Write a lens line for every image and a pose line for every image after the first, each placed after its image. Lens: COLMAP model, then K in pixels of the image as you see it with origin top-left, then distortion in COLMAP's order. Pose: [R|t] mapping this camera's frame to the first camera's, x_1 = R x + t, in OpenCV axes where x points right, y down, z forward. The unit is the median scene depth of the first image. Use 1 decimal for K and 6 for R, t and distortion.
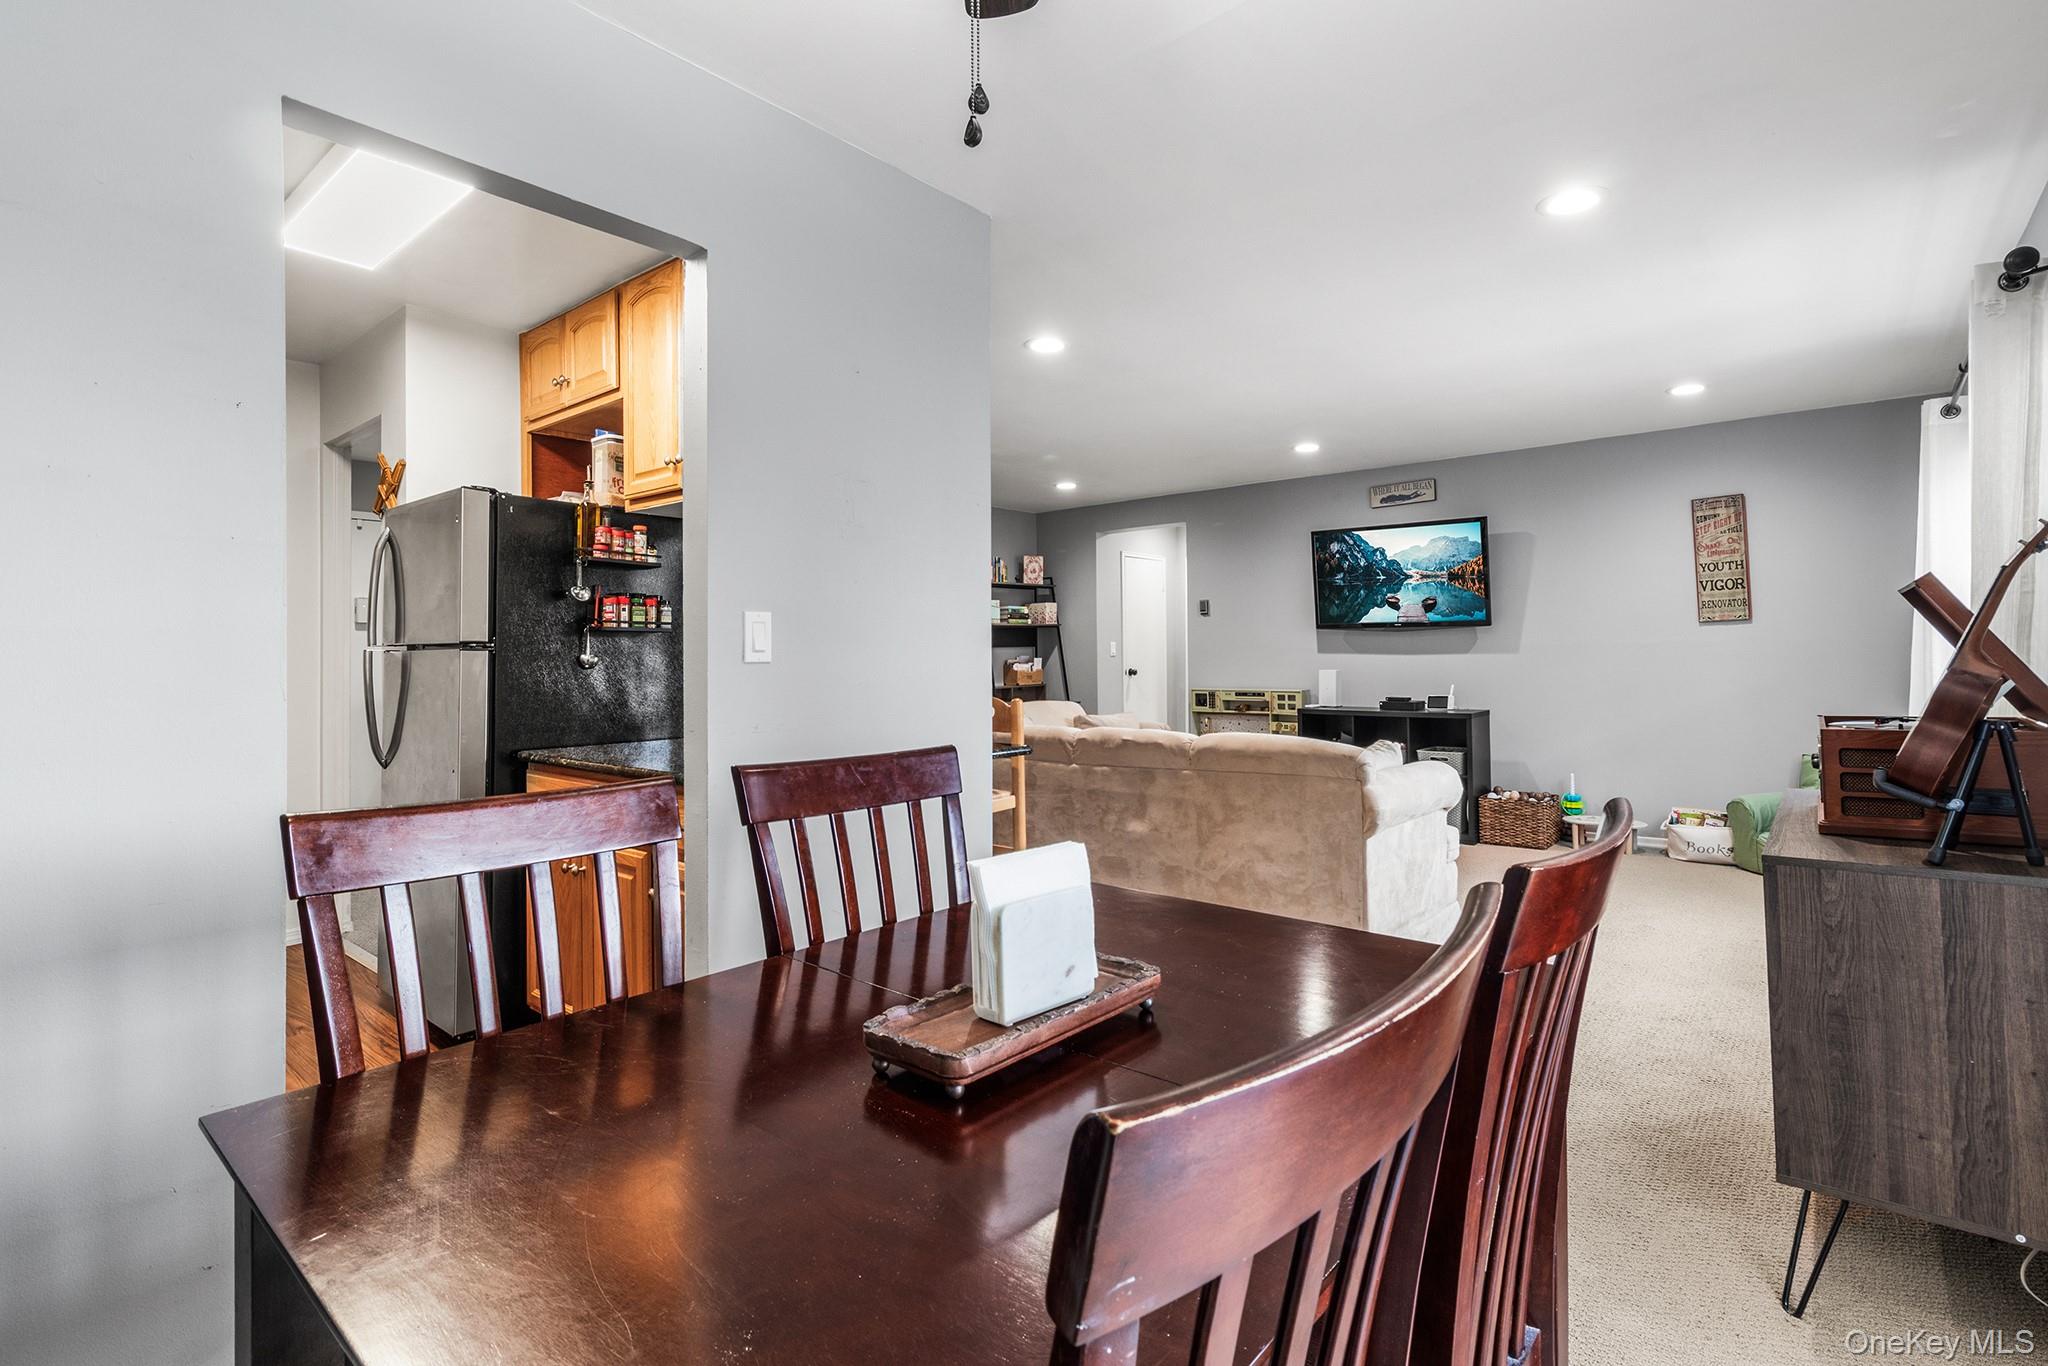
lens RADIAL K [[966.0, 0, 1051.6], [0, 966.0, 646.1], [0, 0, 1]] dist [0.003383, 0.000588]
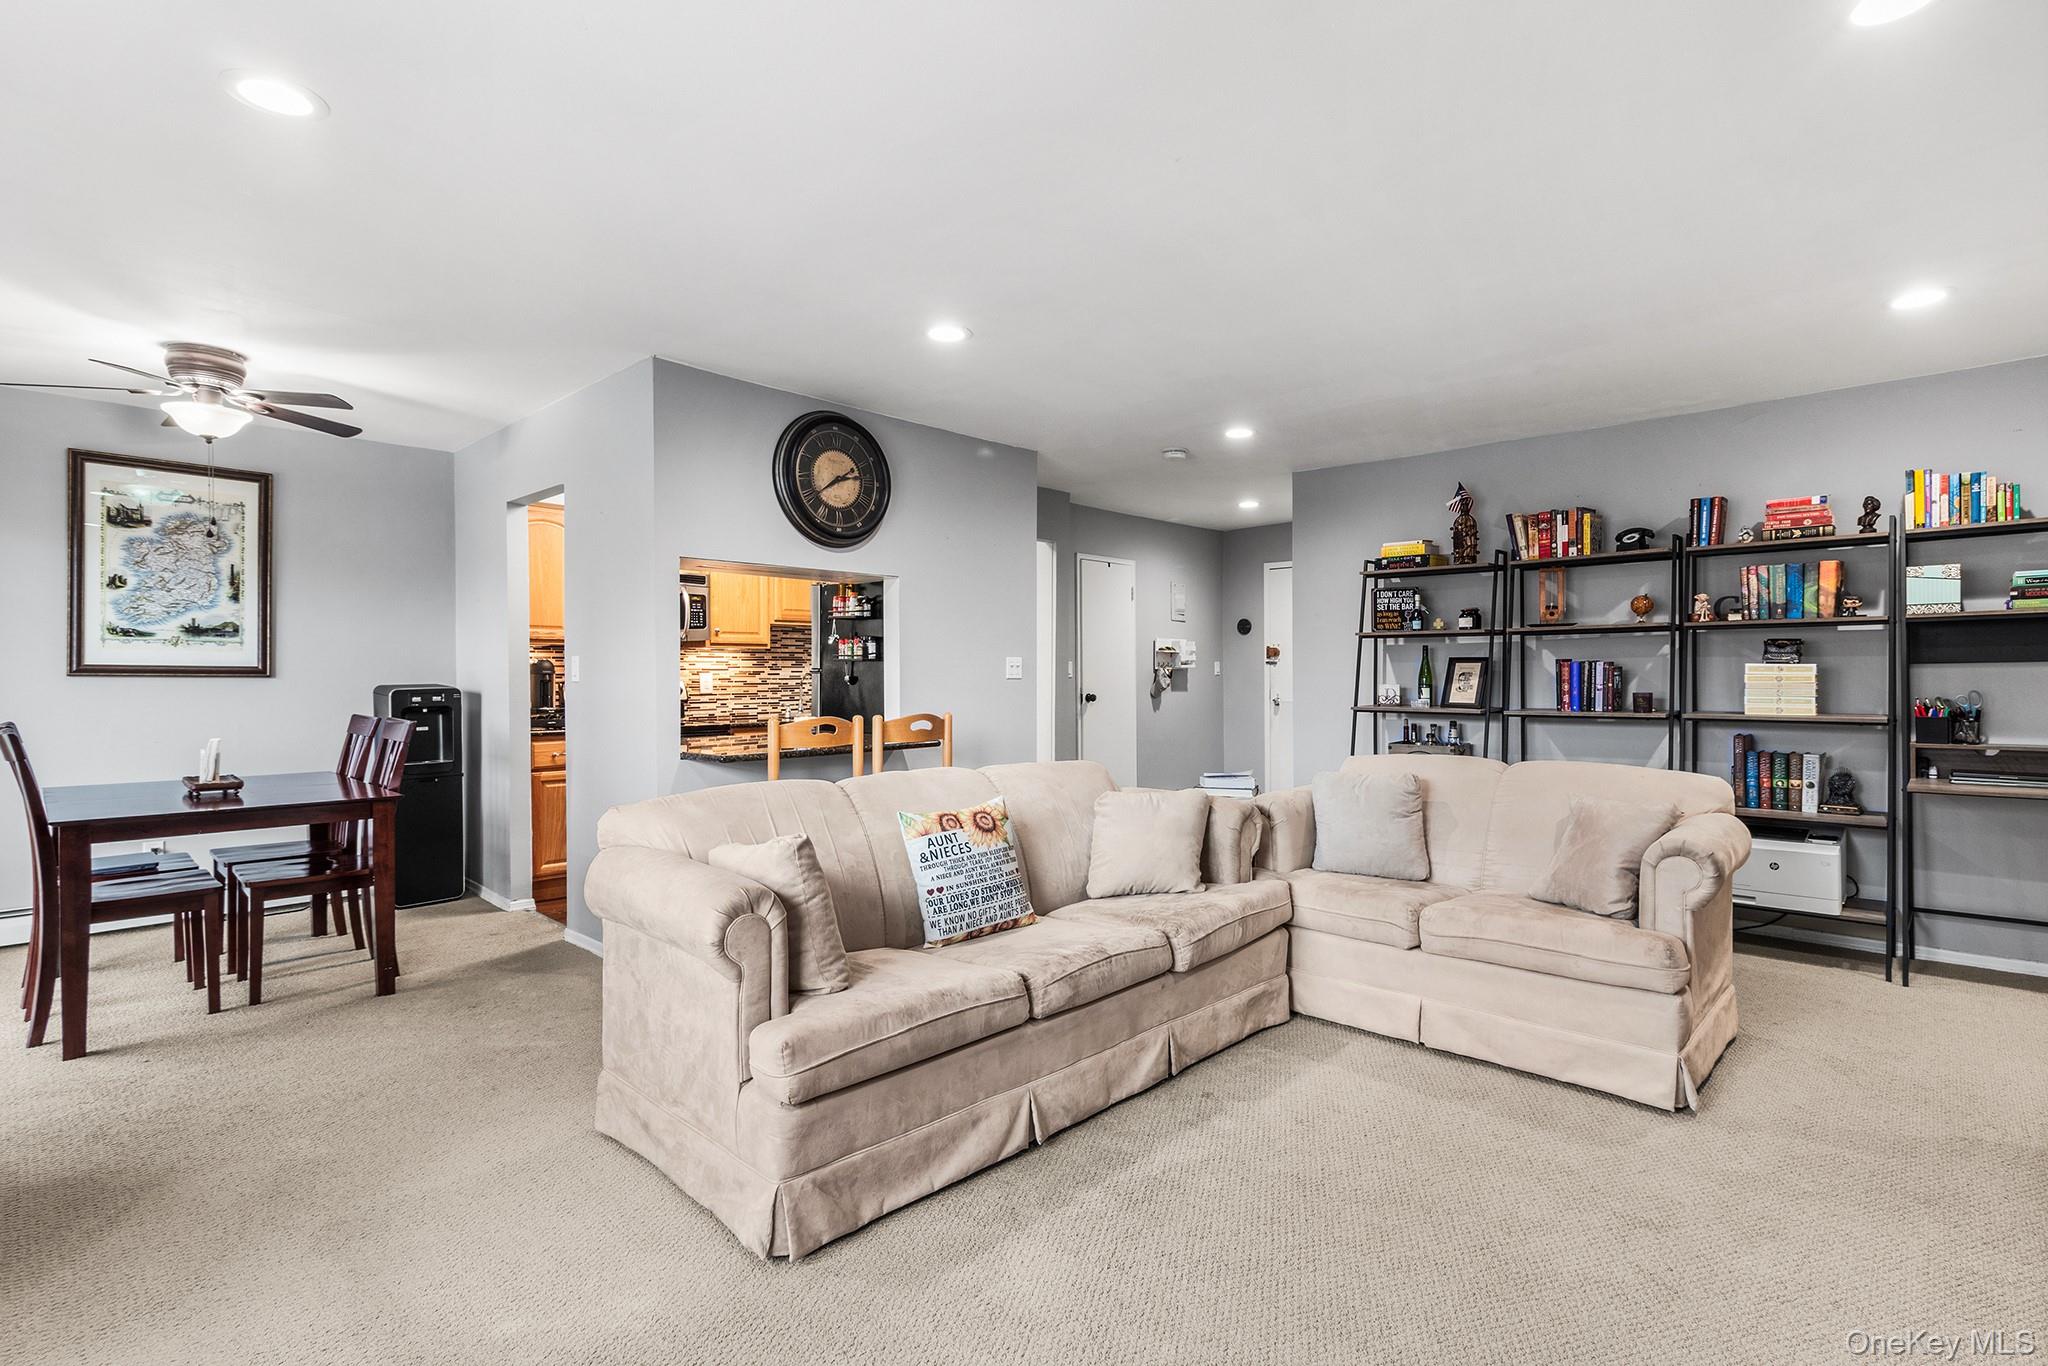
lens RADIAL K [[963.8, 0, 1052.5], [0, 963.8, 664.6], [0, 0, 1]] dist [0.003117, 0.001489]
pose [[-0.051249, -0.003768, -0.998679, 0.625195], [0.009325, 0.999947, -0.004252, 0.000252], [0.998642, -0.009530, -0.051211, 0.810195]]
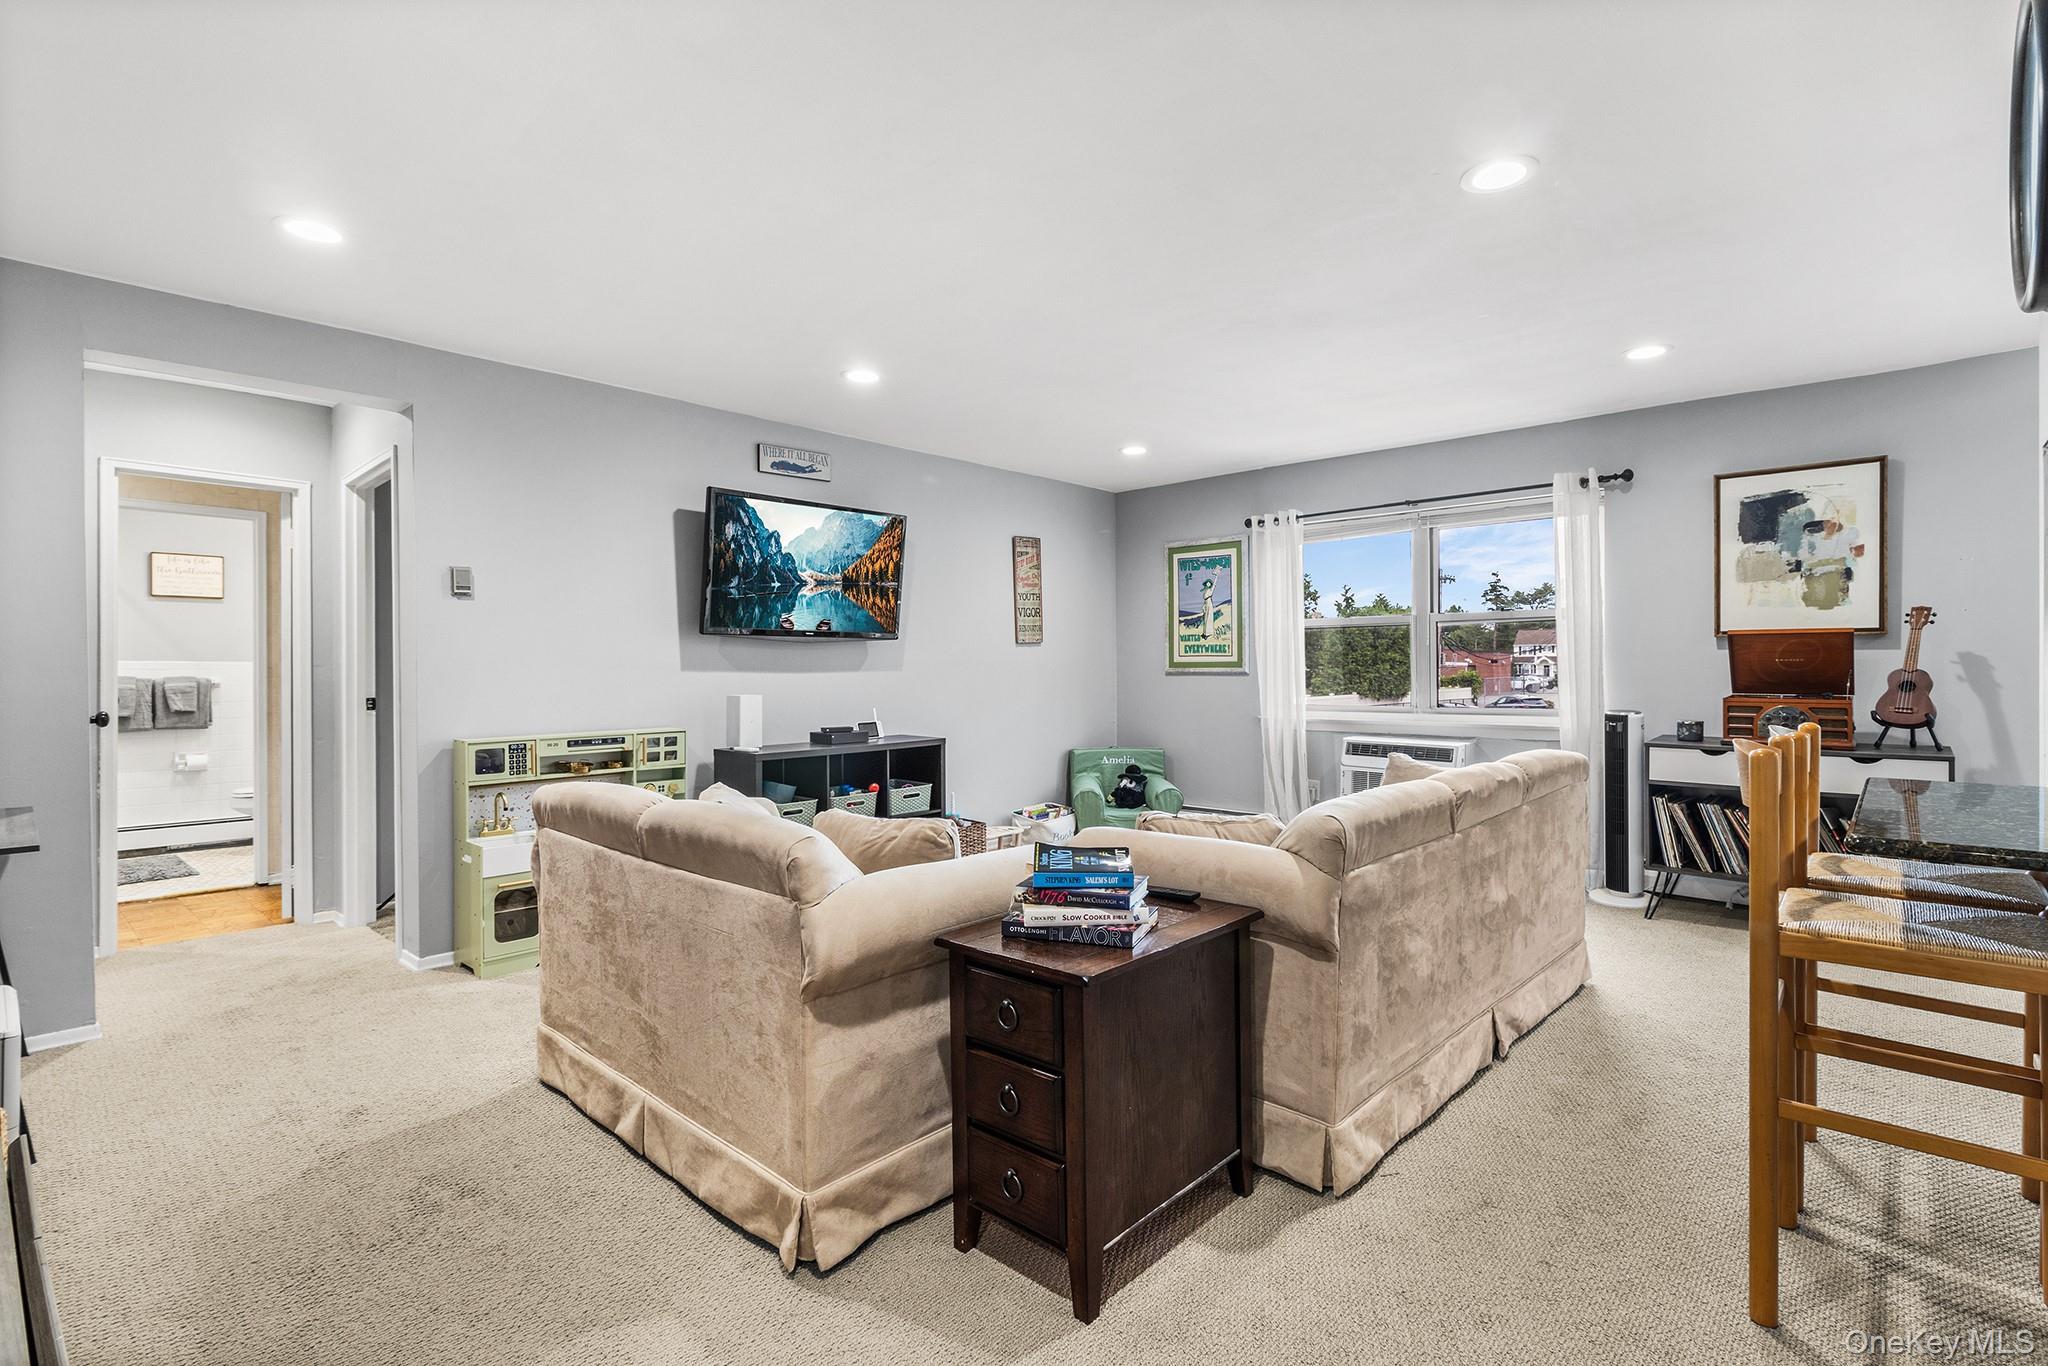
lens RADIAL K [[963.8, 0, 1052.5], [0, 963.8, 664.6], [0, 0, 1]] dist [0.003117, 0.001489]
pose [[0.033753, 0.009814, 0.999382, -0.461200], [-0.001829, 0.999951, -0.009758, 0.011138], [-0.999429, -0.001498, 0.033769, 0.900155]]
